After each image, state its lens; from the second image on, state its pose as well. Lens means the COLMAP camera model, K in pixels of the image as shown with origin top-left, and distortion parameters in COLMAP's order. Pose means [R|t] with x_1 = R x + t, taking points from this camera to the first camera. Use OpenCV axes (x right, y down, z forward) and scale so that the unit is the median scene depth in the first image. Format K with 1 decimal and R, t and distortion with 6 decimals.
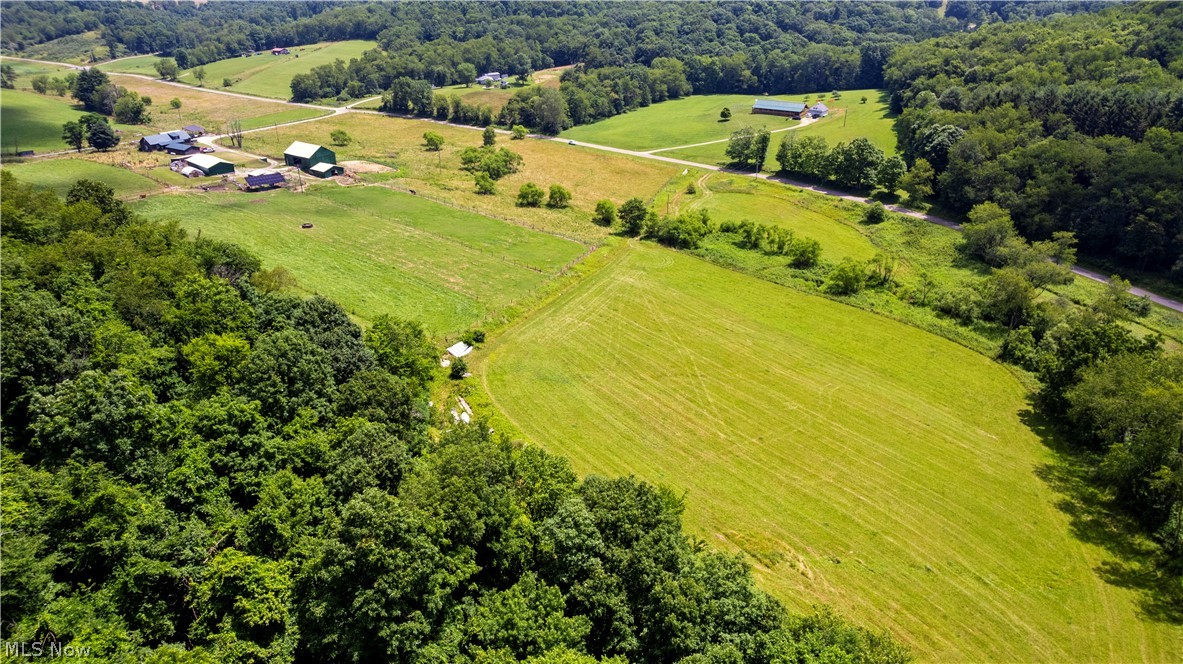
lens RADIAL K [[762.7, 0, 591.5], [0, 762.7, 332.0], [0, 0, 1]] dist [-0.073141, 0.065070]
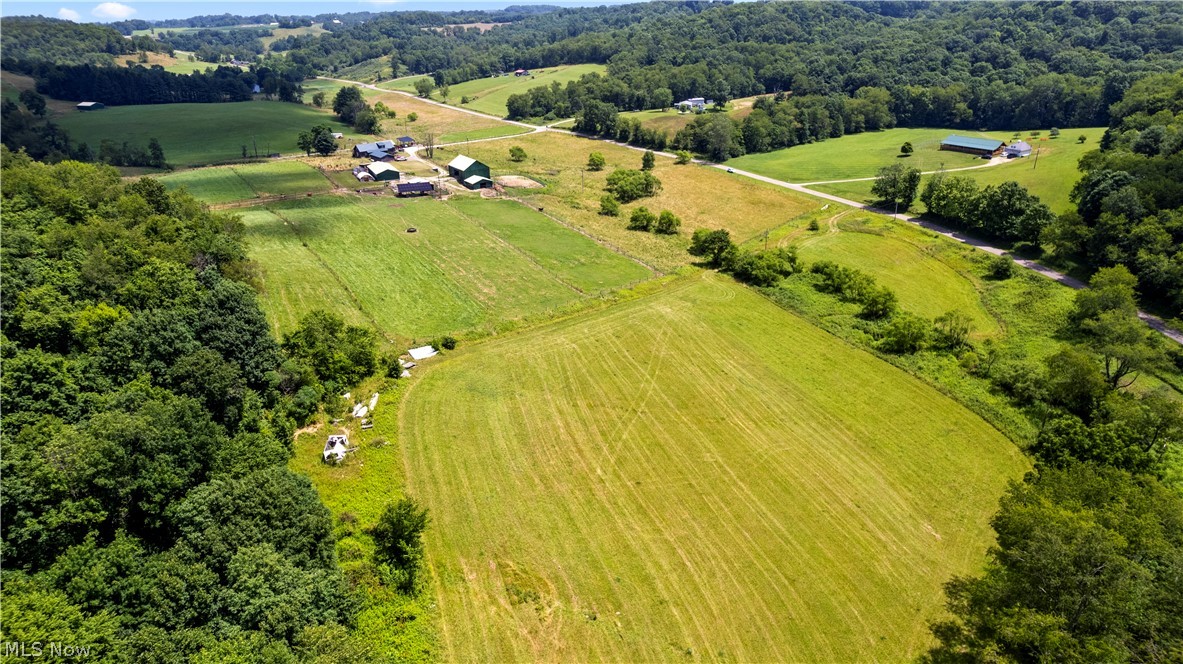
lens RADIAL K [[762.7, 0, 591.5], [0, 762.7, 332.0], [0, 0, 1]] dist [-0.073141, 0.065070]
pose [[0.937008, 0.120350, -0.327921, 0.148530], [-0.129931, 0.991496, -0.007377, -0.010745], [0.324245, 0.049519, 0.944676, 0.022172]]
